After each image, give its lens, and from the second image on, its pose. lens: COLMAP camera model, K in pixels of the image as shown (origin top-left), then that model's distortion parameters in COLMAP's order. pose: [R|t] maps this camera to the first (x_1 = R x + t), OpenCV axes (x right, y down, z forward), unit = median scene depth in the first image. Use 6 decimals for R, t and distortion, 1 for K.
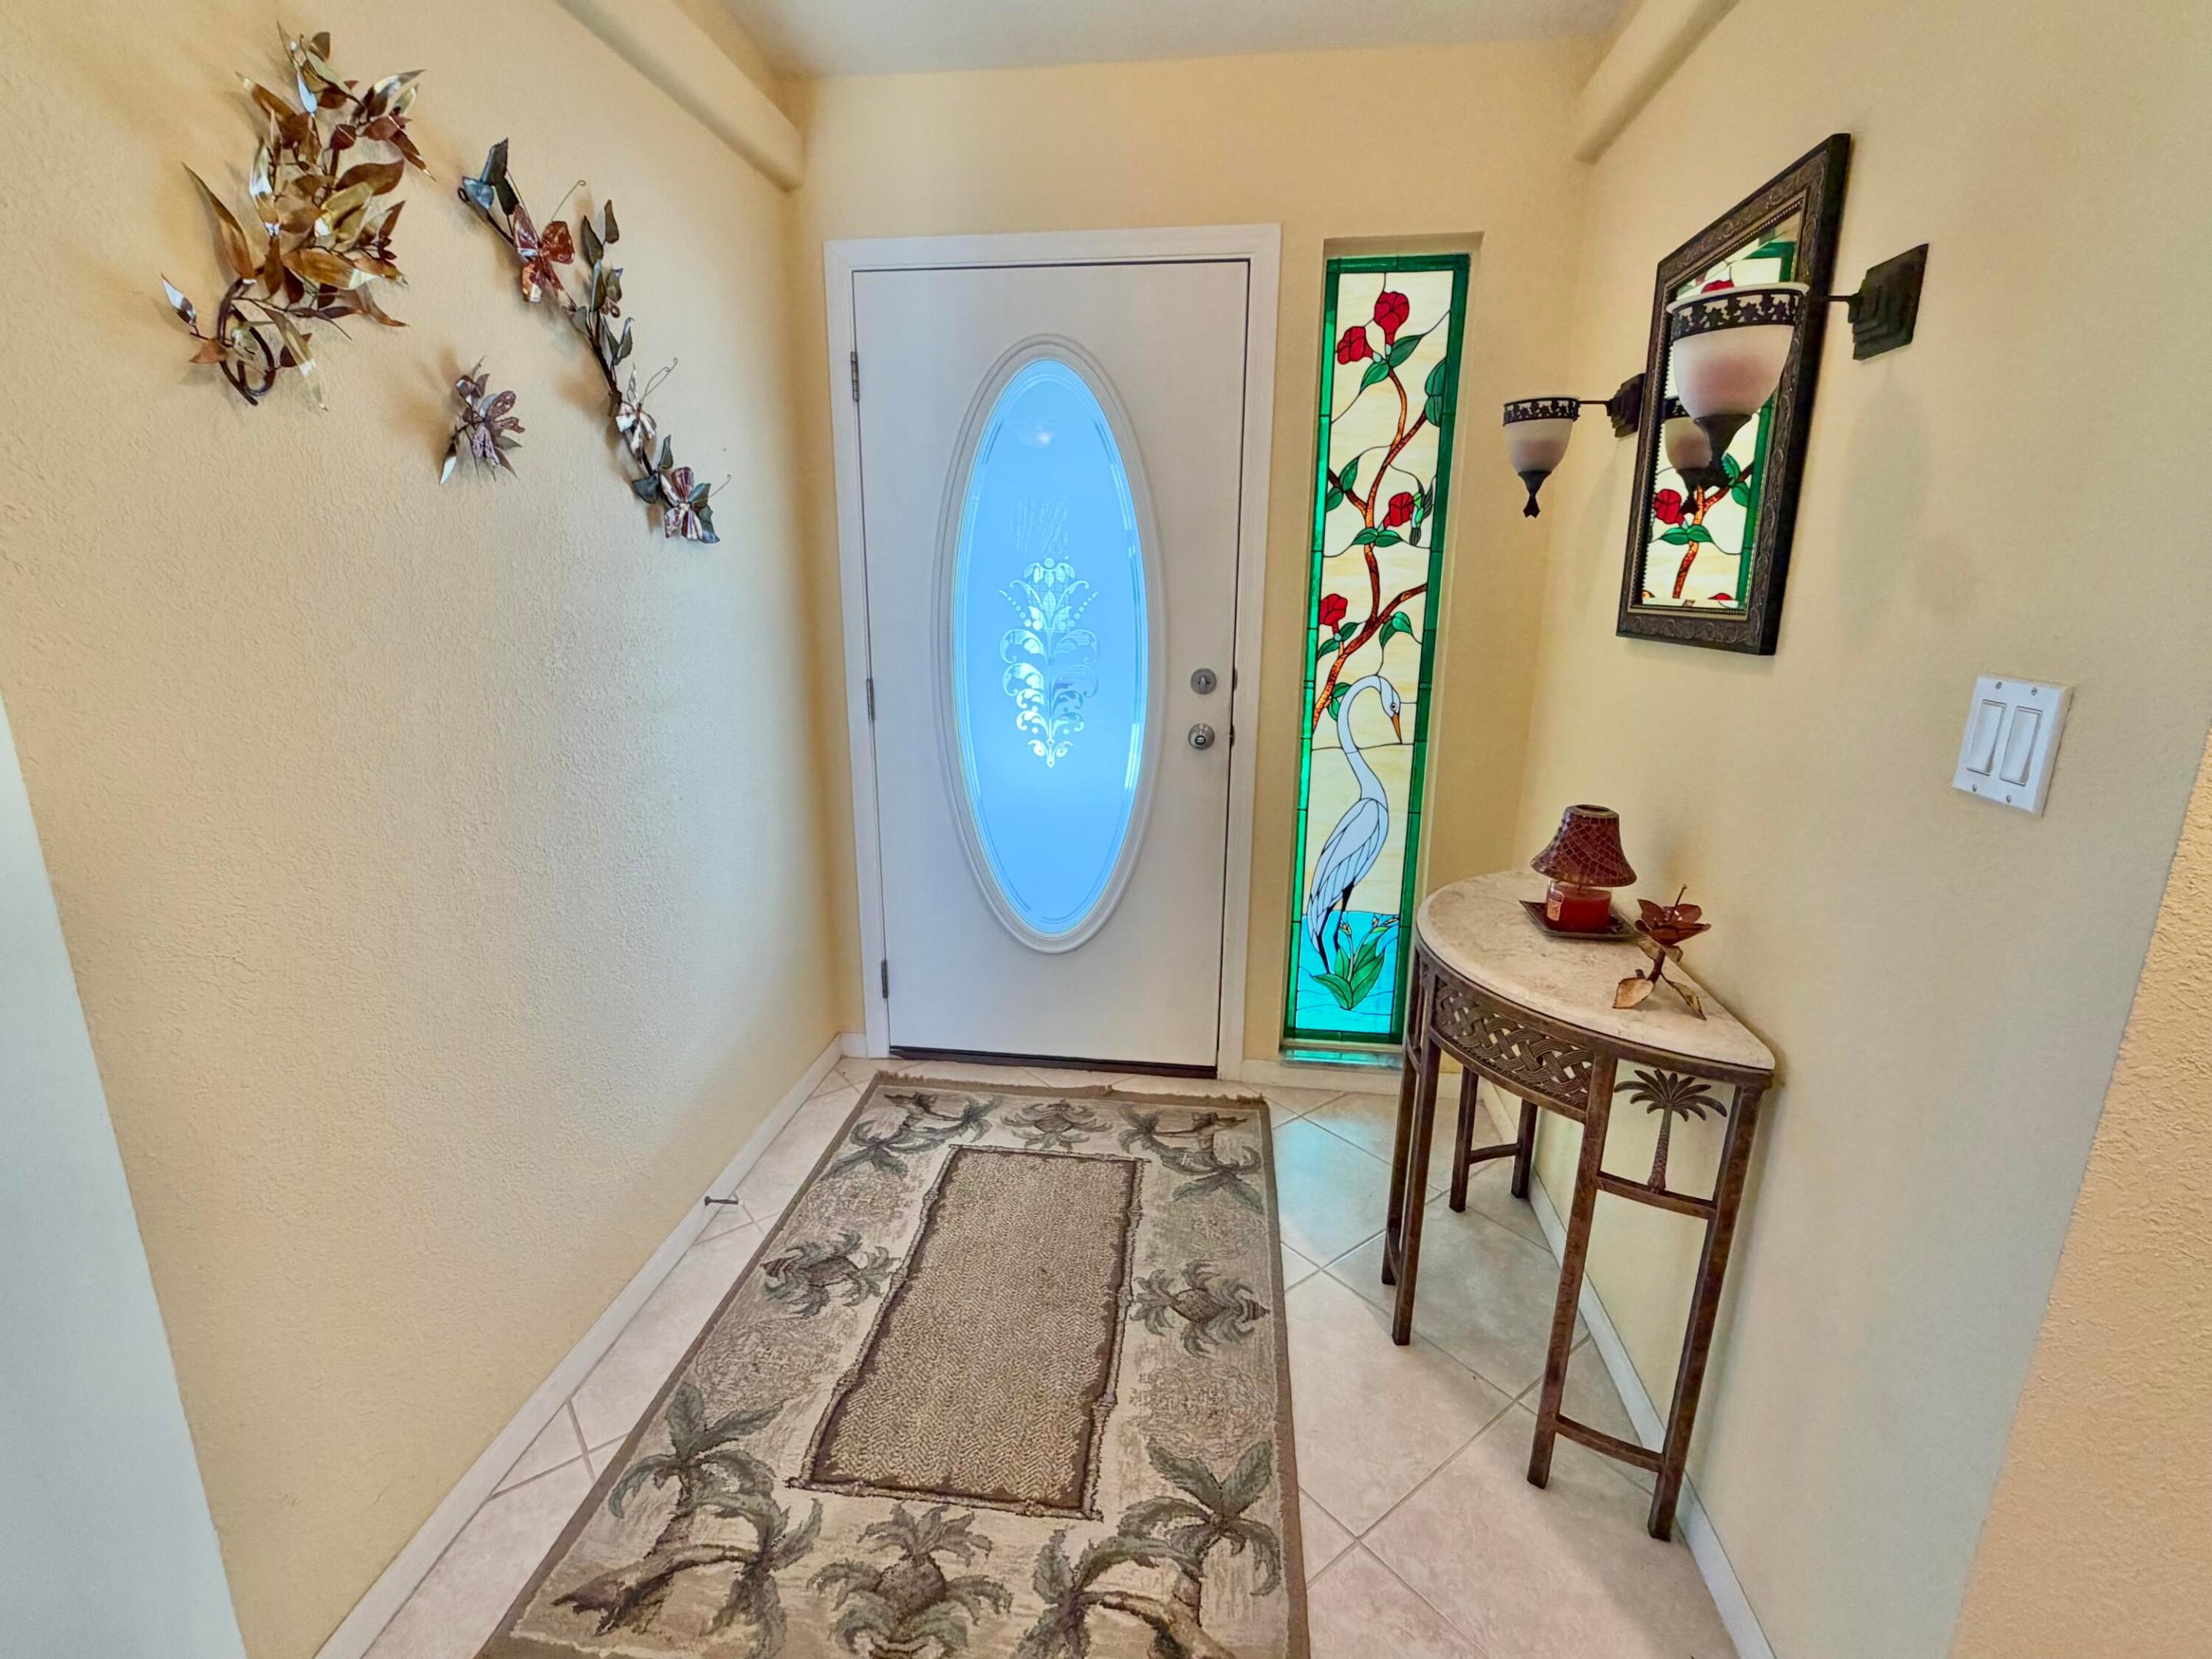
lens RADIAL K [[1009.4, 0, 1104.6], [0, 1009.4, 823.5], [0, 0, 1]] dist [-0.001559, 0.000996]
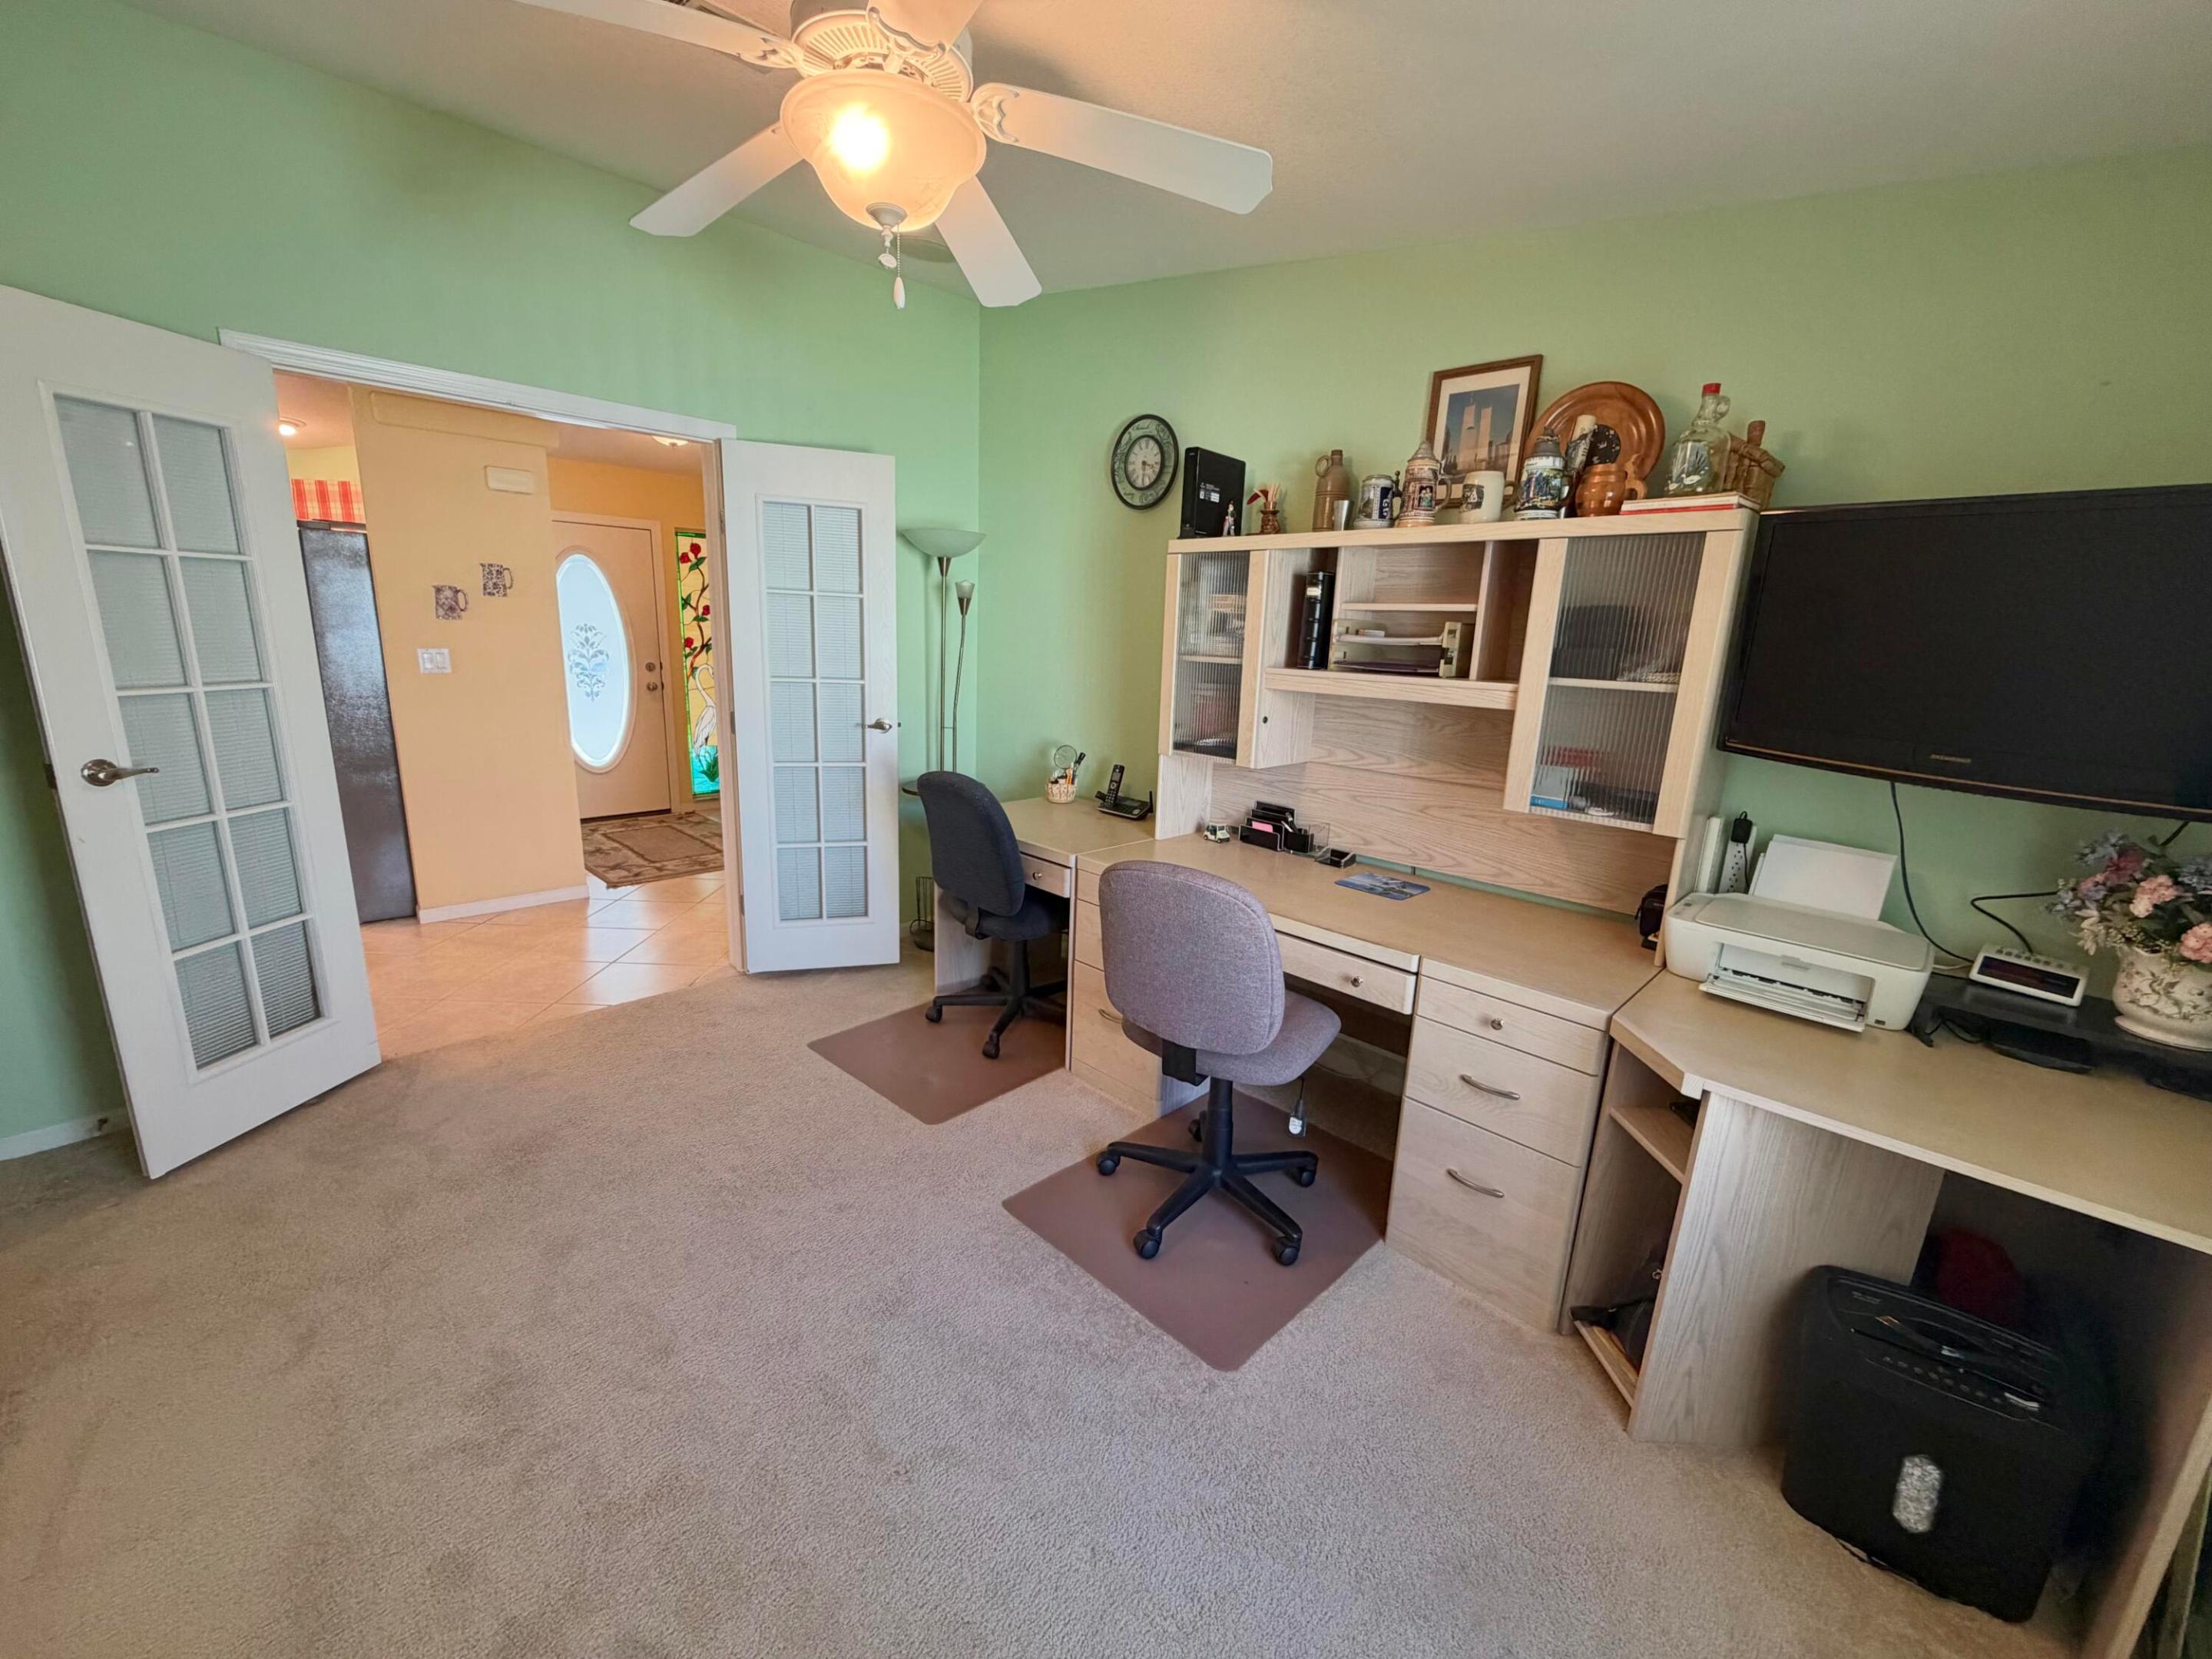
lens RADIAL K [[882.2, 0, 1101.4], [0, 882.2, 831.0], [0, 0, 1]] dist [-0.000473, 0.000118]
pose [[0.610971, -0.163867, 0.774508, -1.185370], [0.164144, 0.983303, 0.078558, 0.346260], [-0.774449, 0.079134, 0.627667, -1.604465]]
